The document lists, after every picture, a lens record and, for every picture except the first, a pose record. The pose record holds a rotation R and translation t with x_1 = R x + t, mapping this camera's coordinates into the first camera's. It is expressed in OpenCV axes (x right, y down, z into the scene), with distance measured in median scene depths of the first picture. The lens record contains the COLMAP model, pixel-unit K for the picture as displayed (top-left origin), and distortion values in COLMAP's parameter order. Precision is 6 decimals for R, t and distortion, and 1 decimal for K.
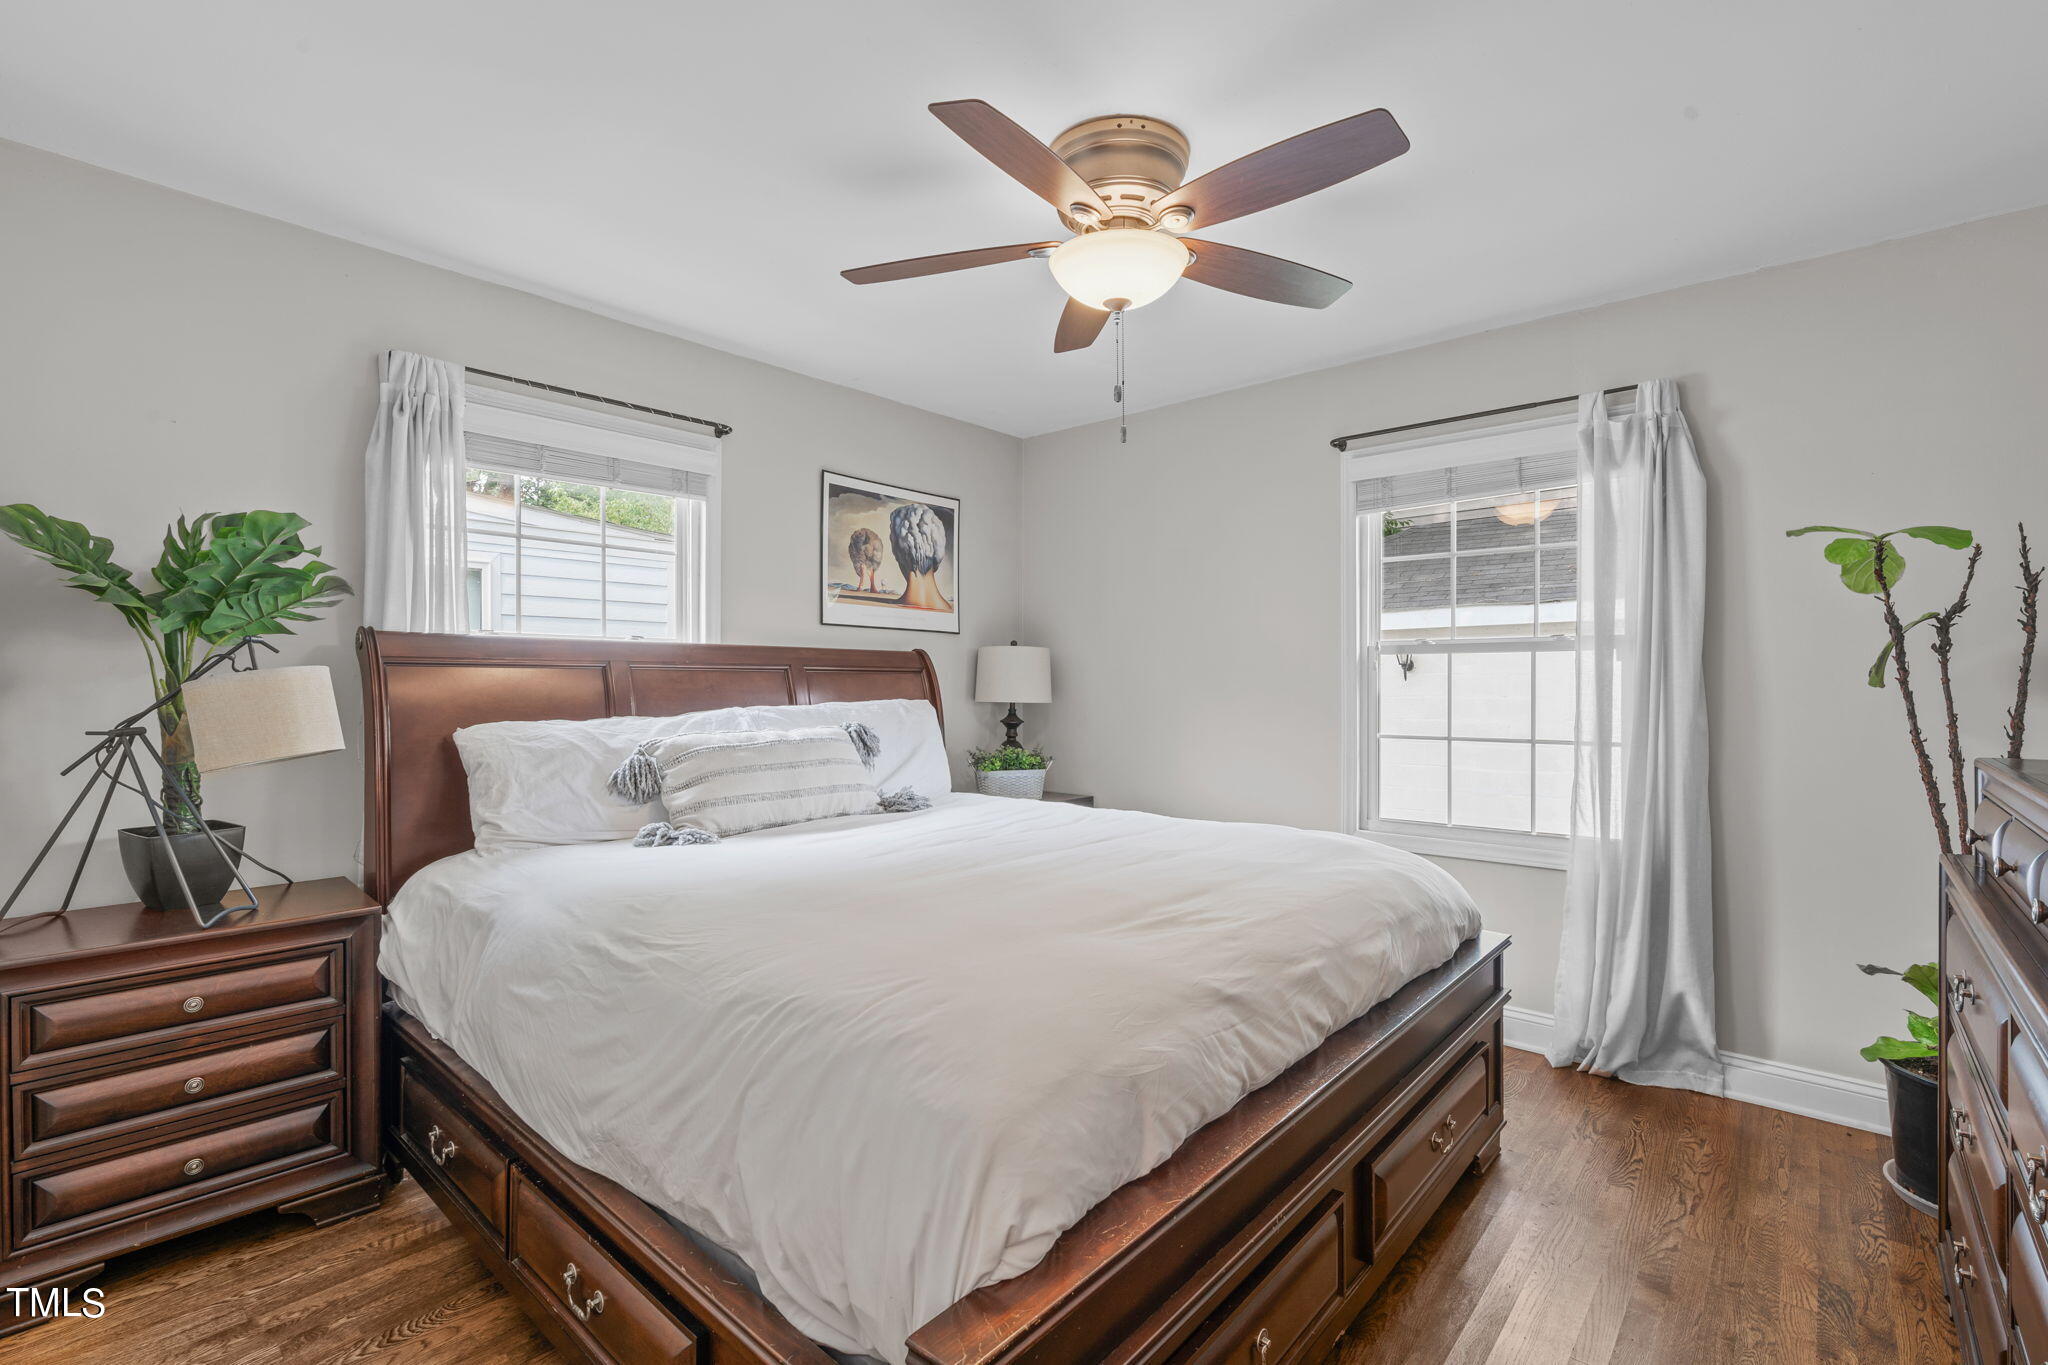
lens RADIAL K [[923.7, 0, 1028.7], [0, 923.7, 677.3], [0, 0, 1]] dist [0.001846, 0.000114]
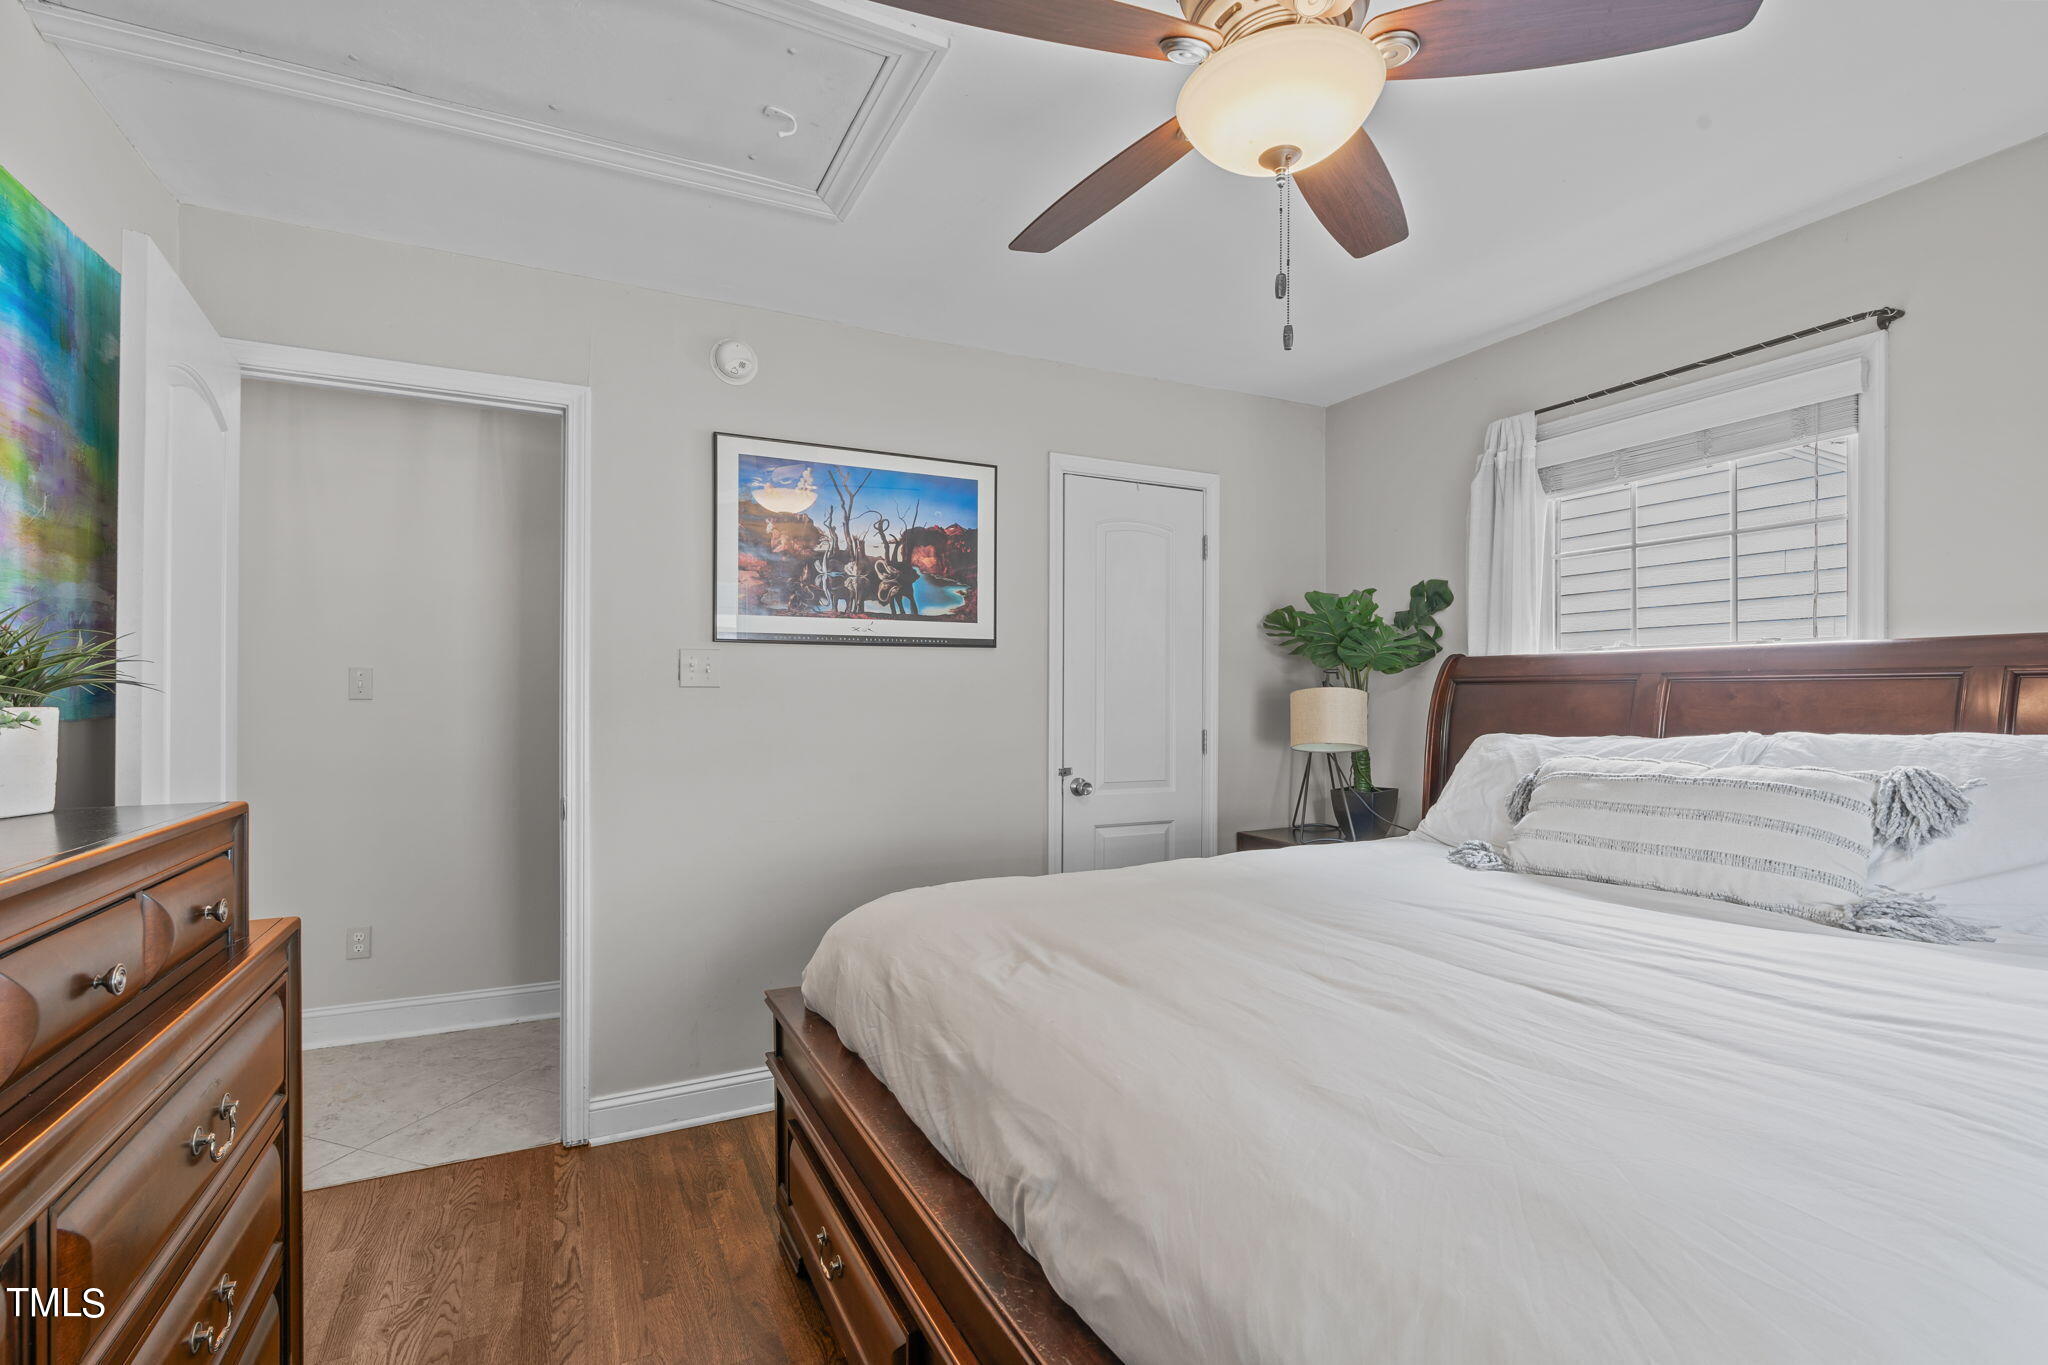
lens RADIAL K [[955.7, 0, 1030.8], [0, 955.7, 700.5], [0, 0, 1]] dist [-0.000728, 0.002754]
pose [[-0.368894, 0.000295, -0.929471, 0.617470], [0.002289, 0.999997, -0.000591, 0.006820], [0.929469, -0.002346, -0.368894, 0.799110]]
